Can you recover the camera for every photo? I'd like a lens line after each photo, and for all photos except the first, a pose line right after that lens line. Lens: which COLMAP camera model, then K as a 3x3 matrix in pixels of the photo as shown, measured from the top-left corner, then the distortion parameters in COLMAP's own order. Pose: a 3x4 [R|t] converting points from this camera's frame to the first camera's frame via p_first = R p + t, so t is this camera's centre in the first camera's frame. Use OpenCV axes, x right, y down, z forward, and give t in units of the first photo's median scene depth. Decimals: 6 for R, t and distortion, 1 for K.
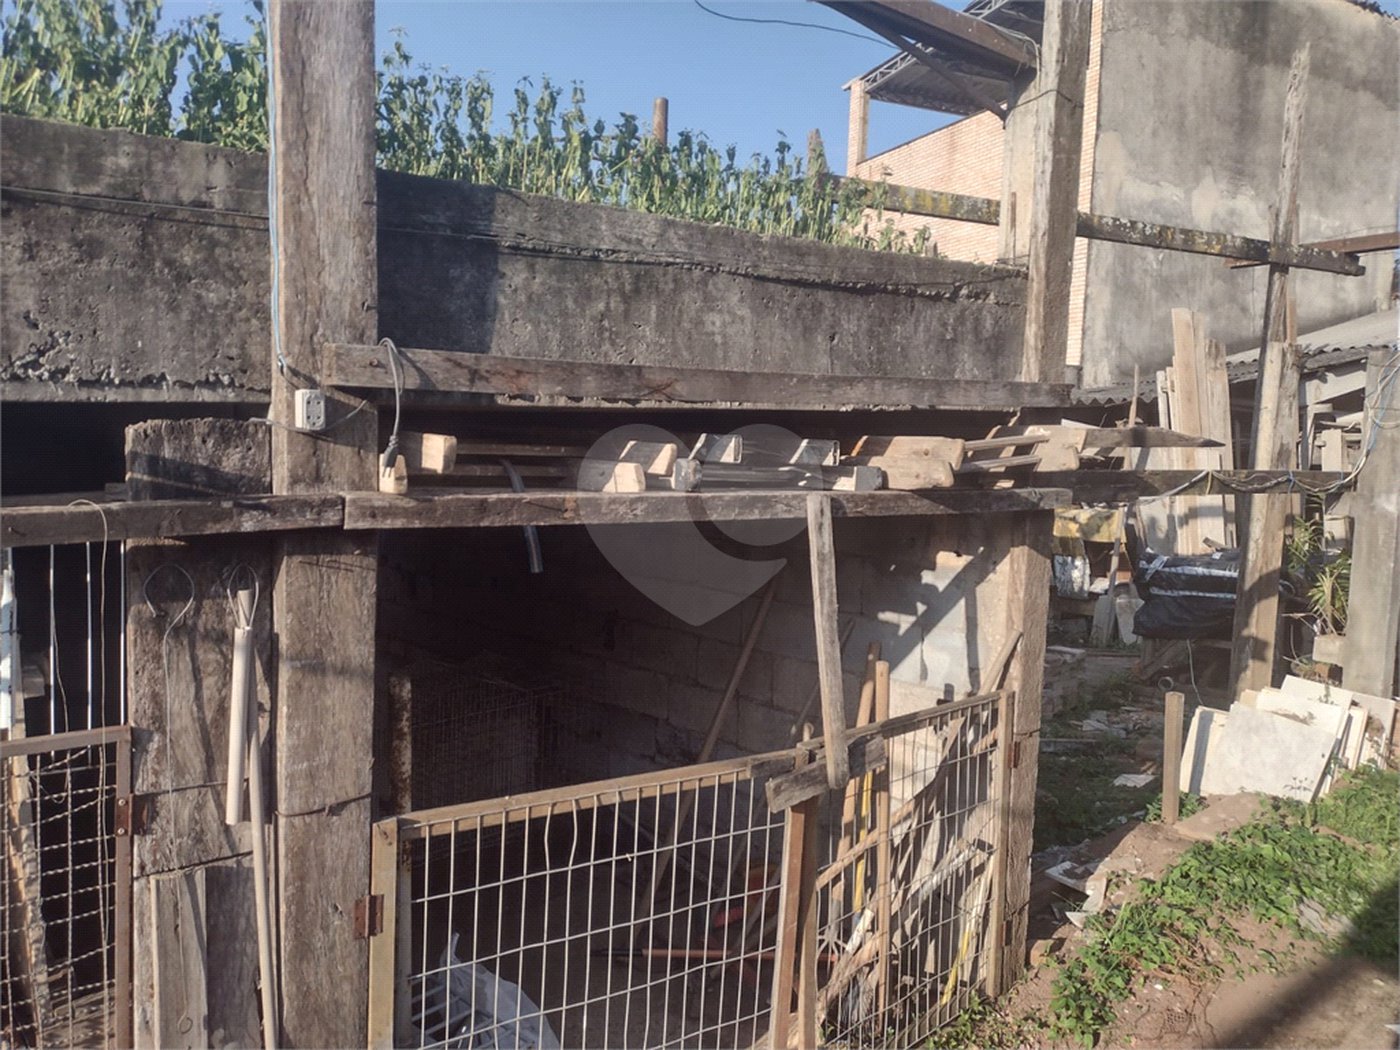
lens RADIAL K [[1073.6, 0, 702.1], [0, 1073.6, 516.8], [0, 0, 1]] dist [0.050375, -0.042943]
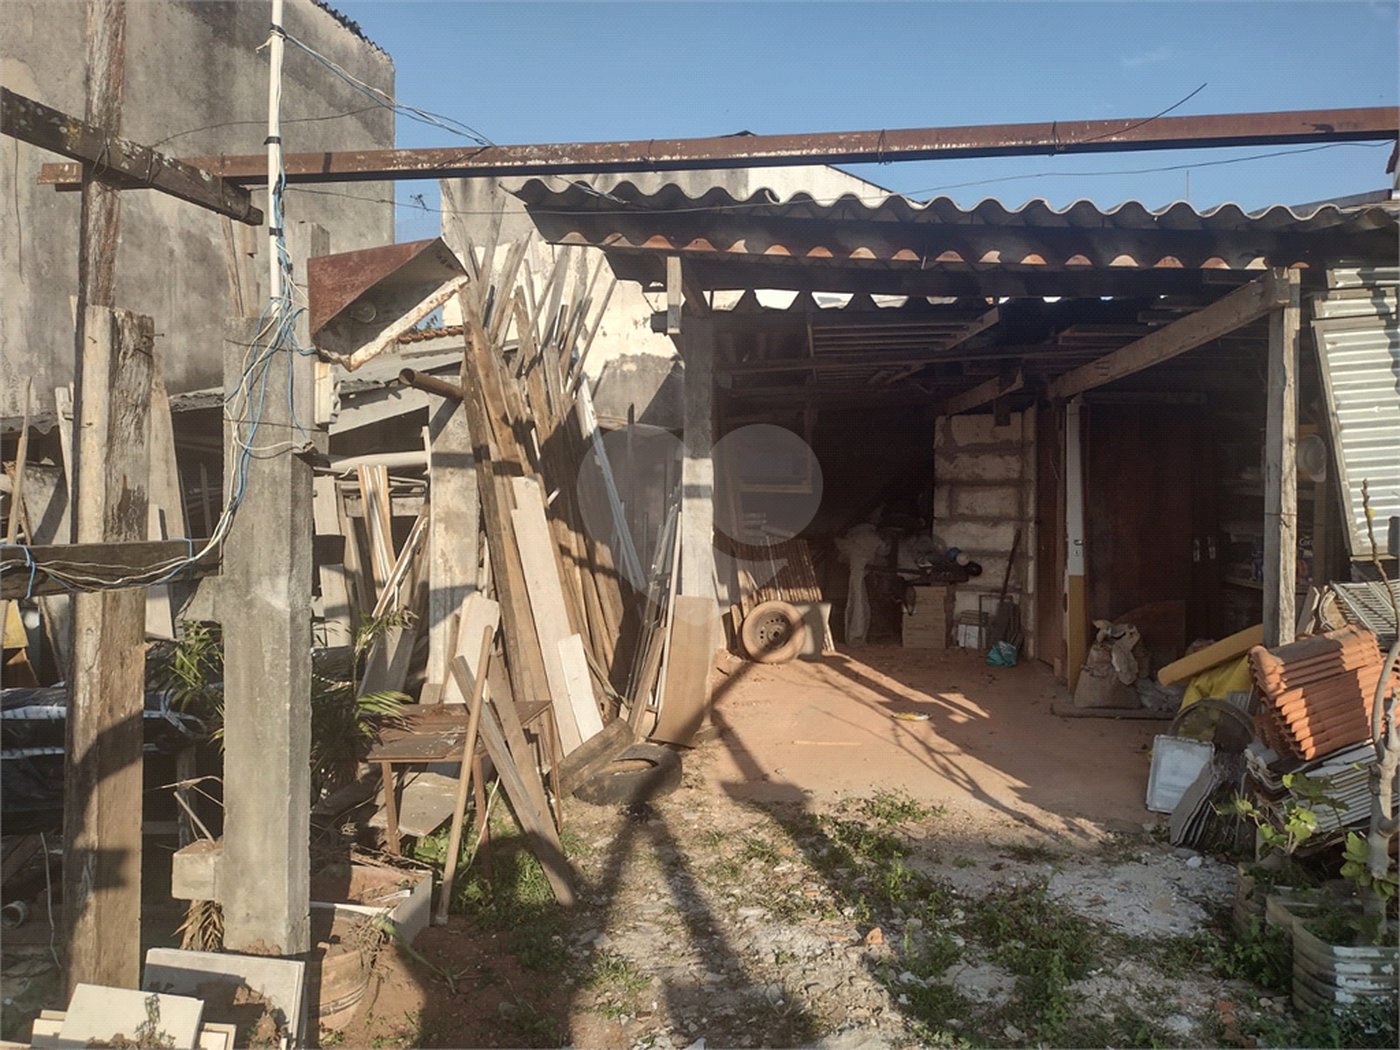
lens RADIAL K [[1073.6, 0, 684.4], [0, 1073.6, 570.0], [0, 0, 1]] dist [0.050375, -0.042943]
pose [[0.705371, -0.065192, 0.705834, 0.336194], [0.066053, 0.997474, 0.026119, -0.021532], [-0.705754, 0.028199, 0.707895, 0.399538]]
